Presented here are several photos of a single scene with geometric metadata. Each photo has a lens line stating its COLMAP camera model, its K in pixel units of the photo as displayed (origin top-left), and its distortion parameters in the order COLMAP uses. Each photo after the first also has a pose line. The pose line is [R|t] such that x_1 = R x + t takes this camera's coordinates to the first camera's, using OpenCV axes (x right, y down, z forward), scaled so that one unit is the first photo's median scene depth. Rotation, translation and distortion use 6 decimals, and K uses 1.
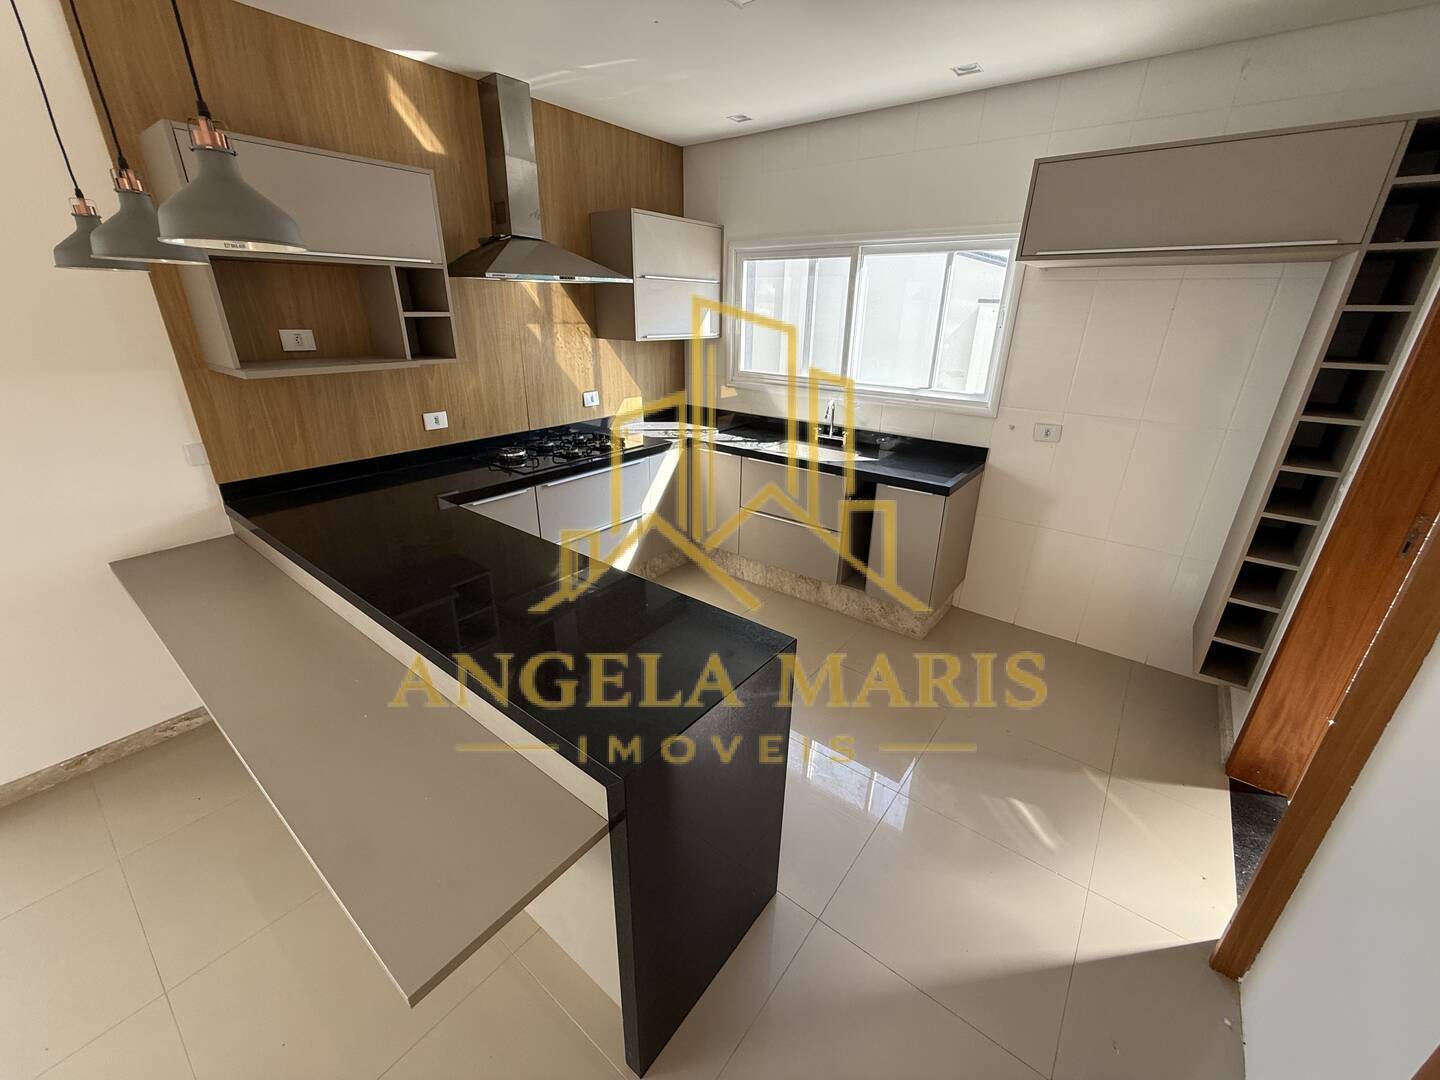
lens RADIAL K [[574.1, 0, 720.0], [0, 574.1, 538.8], [0, 0, 1]] dist [0.000603, 0.000213]
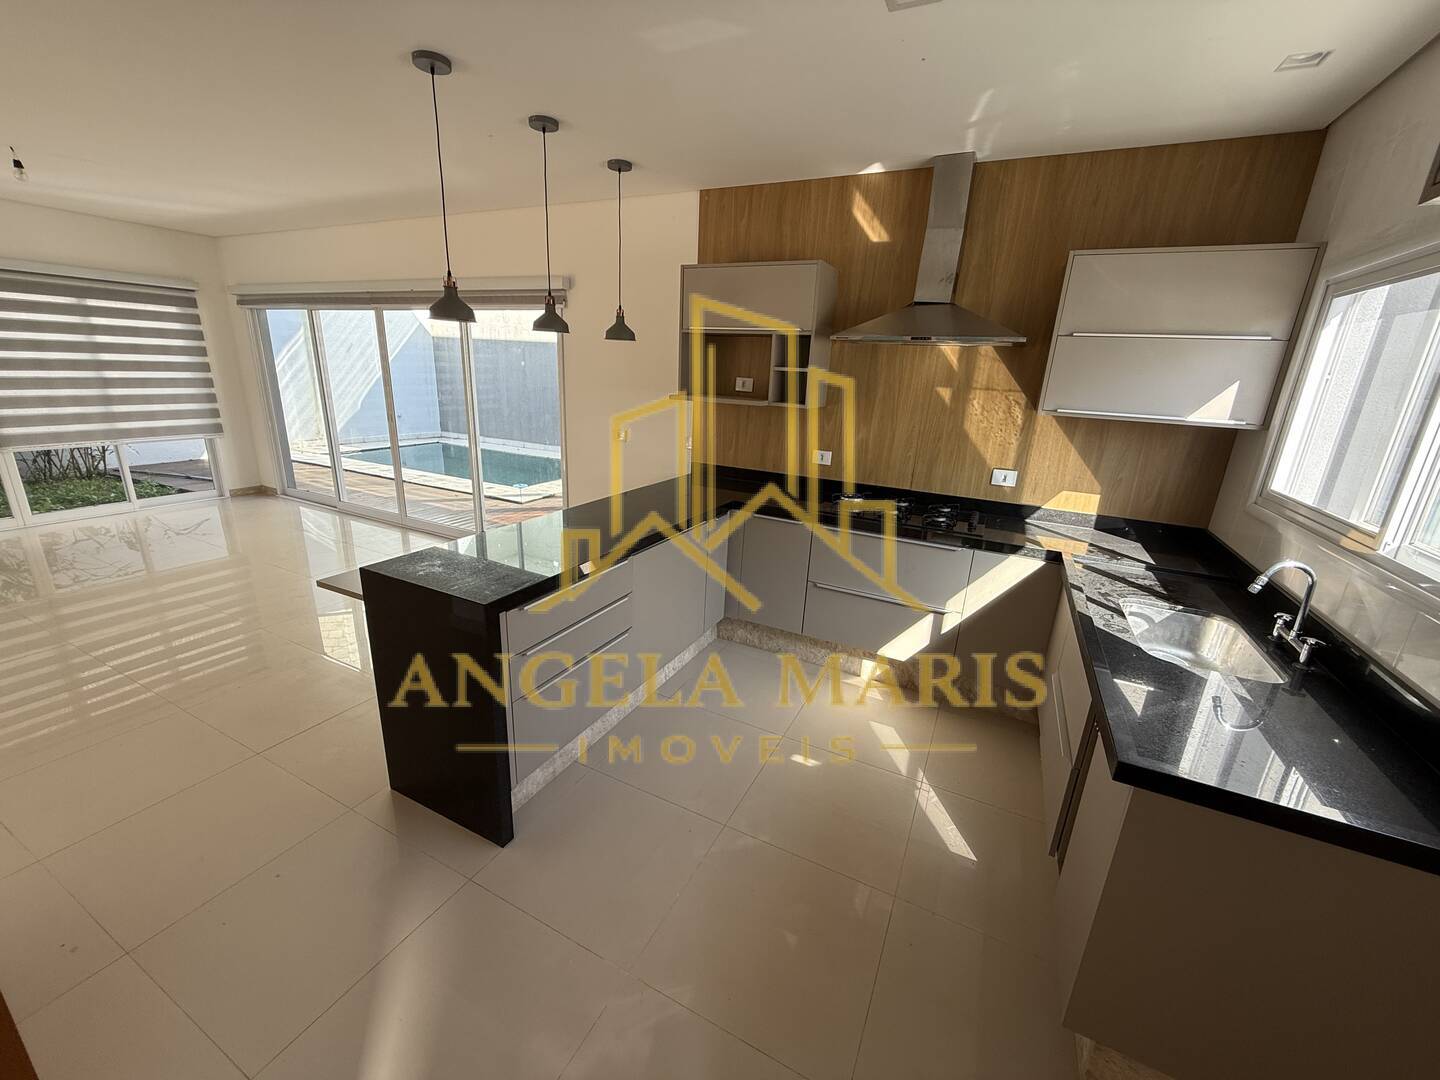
lens RADIAL K [[574.1, 0, 718.9], [0, 574.1, 538.0], [0, 0, 1]] dist [0.000603, 0.000213]
pose [[0.189258, 0.276983, -0.942052, 0.577961], [-0.406730, 0.895330, 0.181534, -0.163078], [0.893729, 0.348804, 0.282106, 0.462594]]
